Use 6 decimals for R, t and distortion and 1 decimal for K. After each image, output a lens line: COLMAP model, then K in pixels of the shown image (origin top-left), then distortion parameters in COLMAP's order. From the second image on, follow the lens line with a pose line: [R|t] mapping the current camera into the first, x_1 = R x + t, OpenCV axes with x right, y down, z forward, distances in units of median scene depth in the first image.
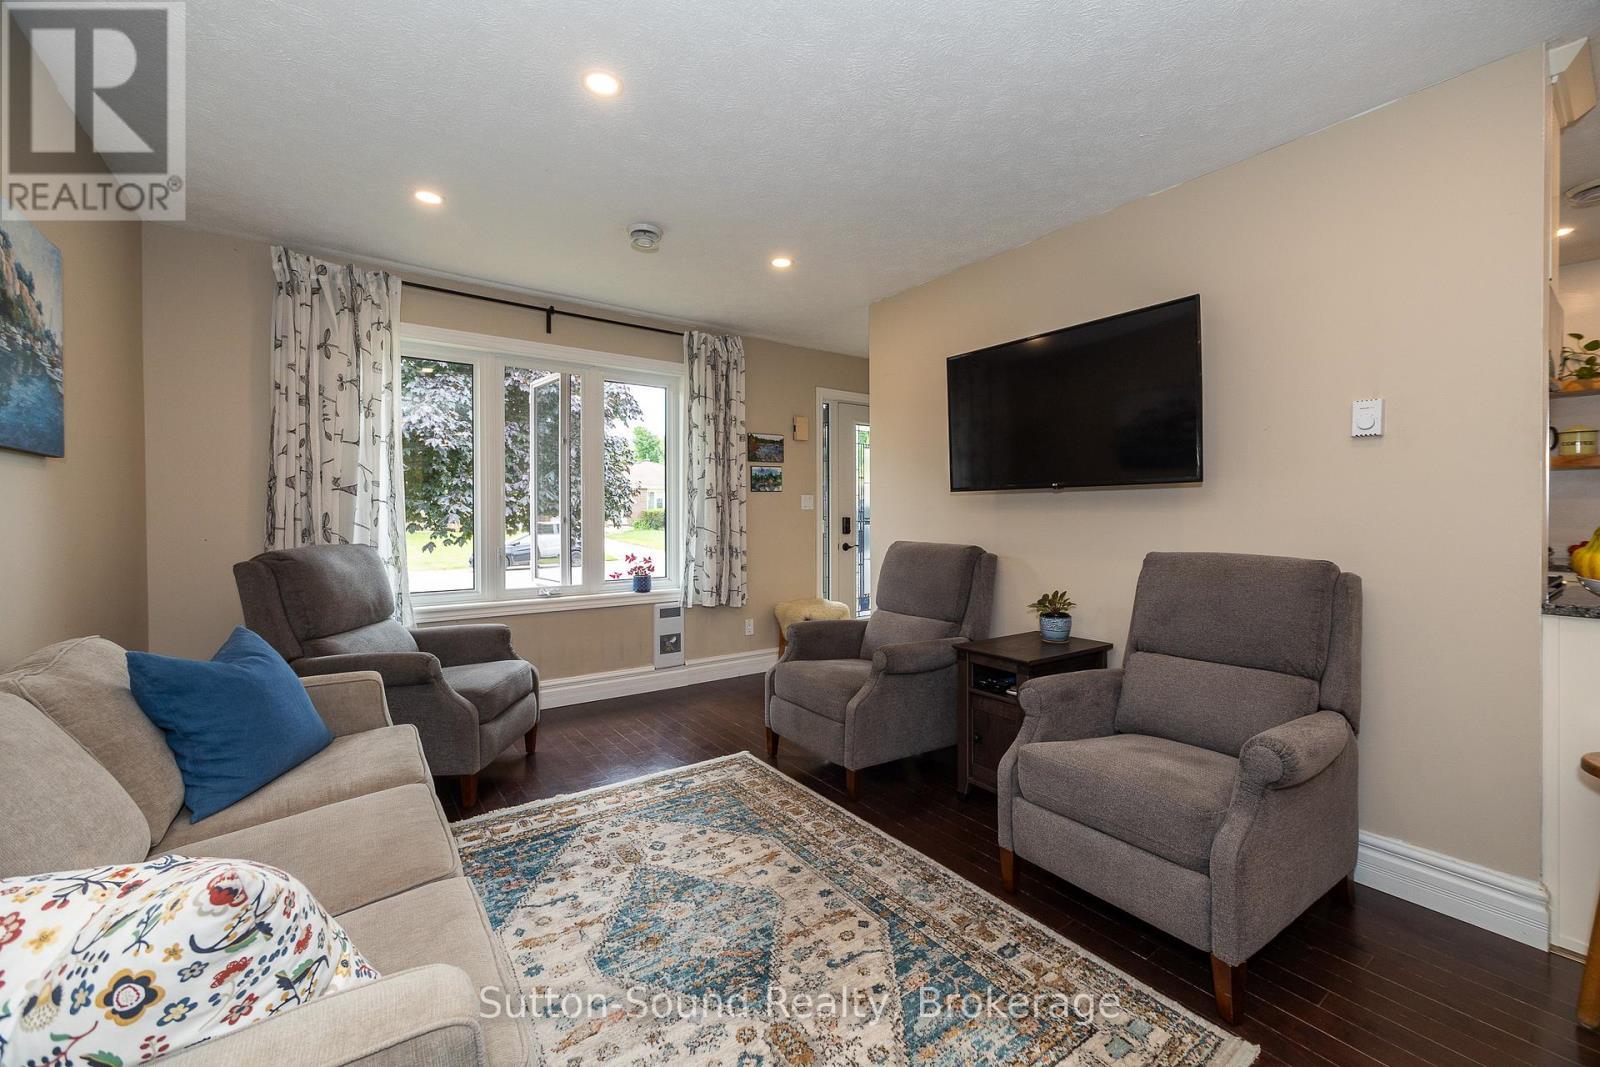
lens RADIAL K [[637.7, 0, 783.9], [0, 637.7, 518.2], [0, 0, 1]] dist [-0.005183, 0.001459]
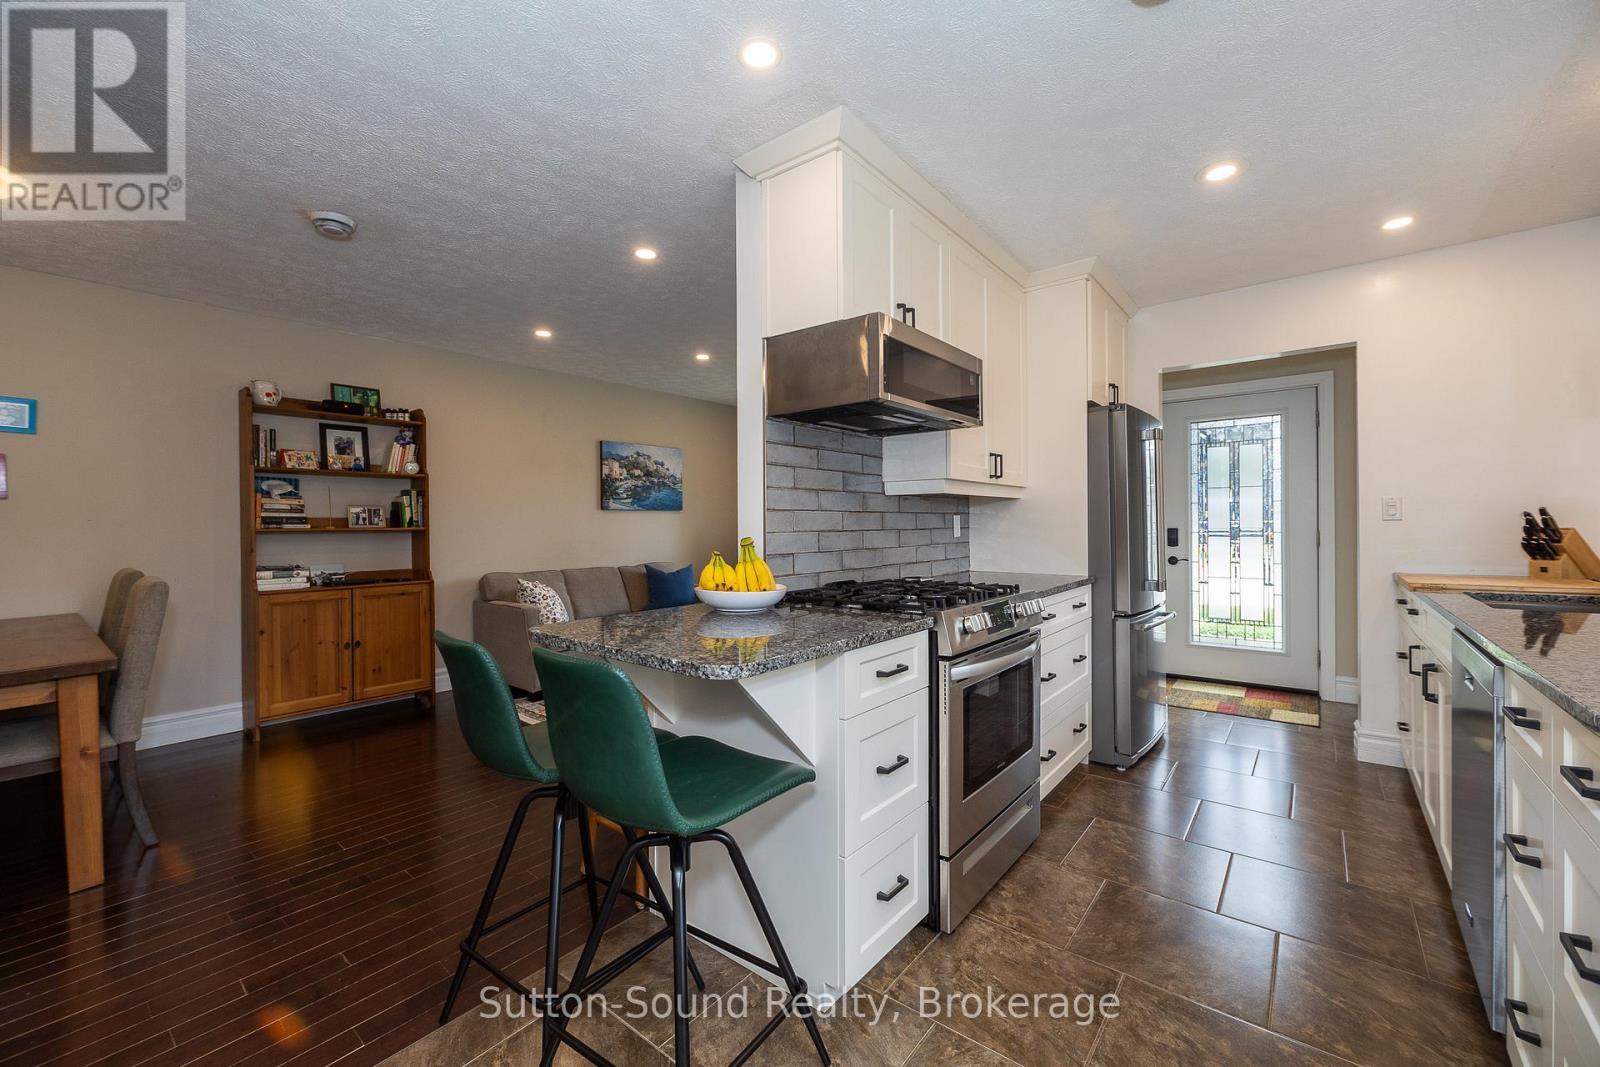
lens RADIAL K [[637.7, 0, 794.2], [0, 637.7, 529.8], [0, 0, 1]] dist [-0.005183, 0.001459]
pose [[0.260266, 0.003941, -0.965529, 1.321081], [0.000970, 0.999990, 0.004344, -0.004773], [0.965537, -0.002067, 0.260259, 0.411944]]
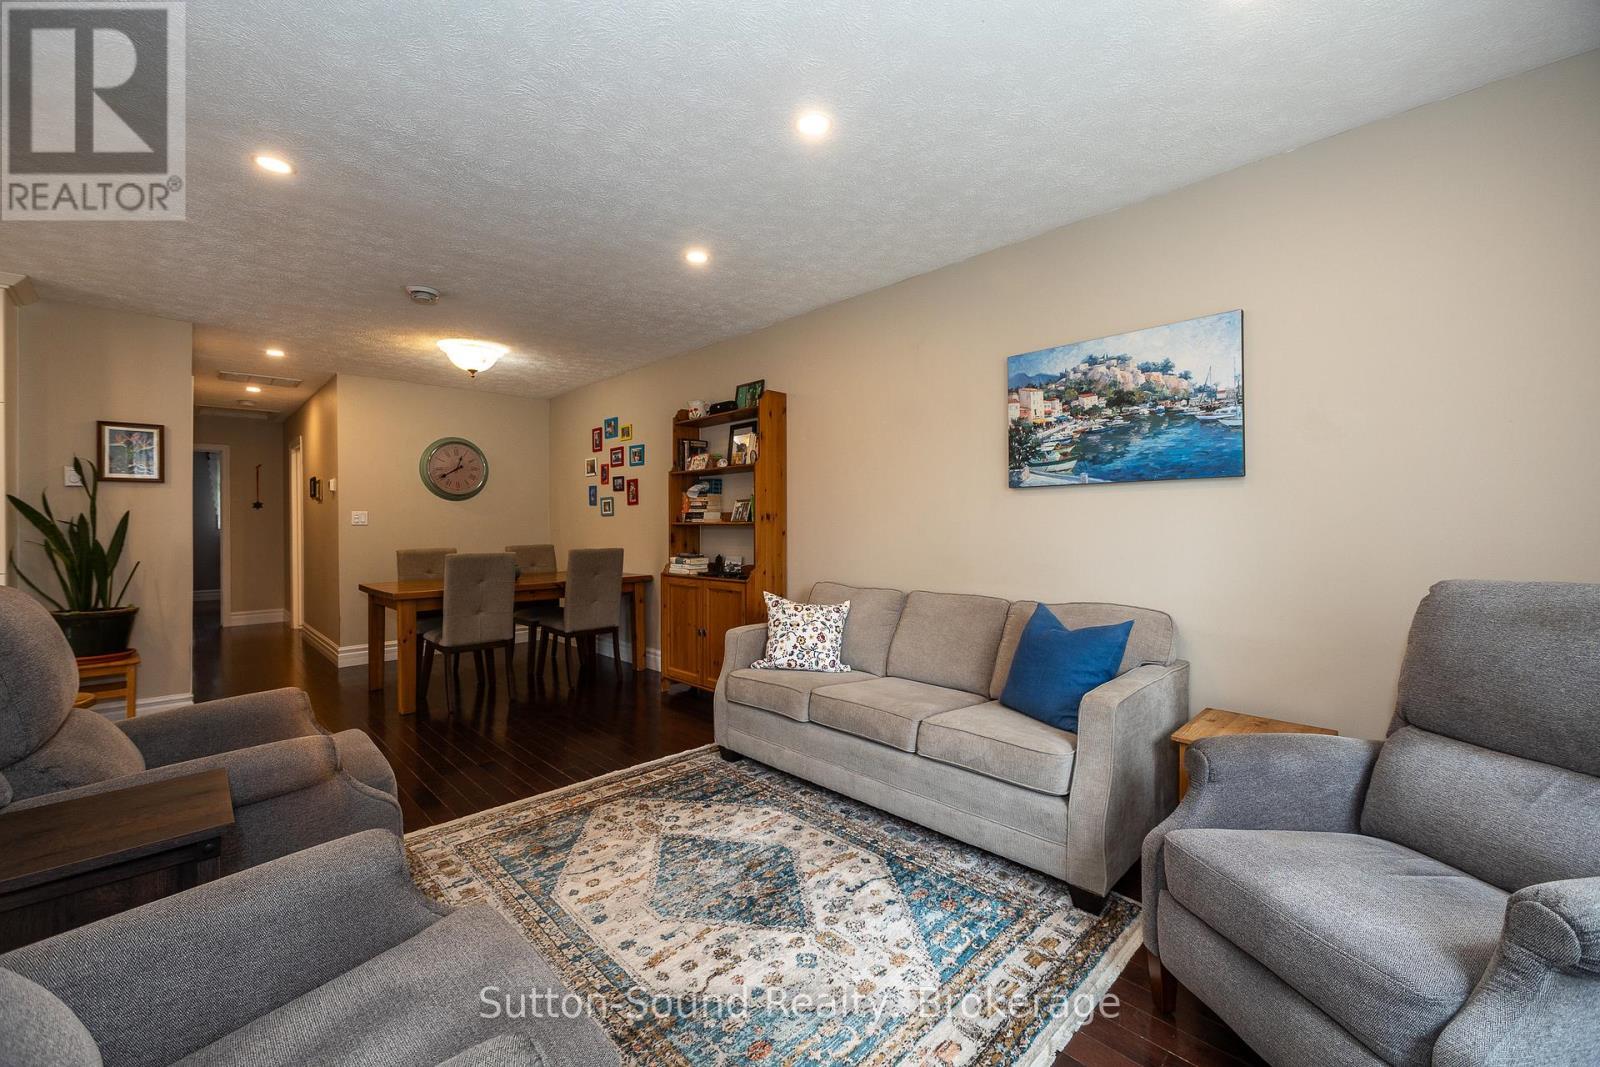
lens RADIAL K [[637.7, 0, 789.8], [0, 637.7, 525.5], [0, 0, 1]] dist [-0.005183, 0.001459]
pose [[-0.986519, 0.005729, -0.163545, -0.039162], [0.004061, 0.999936, 0.010532, -0.009399], [0.163594, 0.009725, -0.986480, 1.219161]]
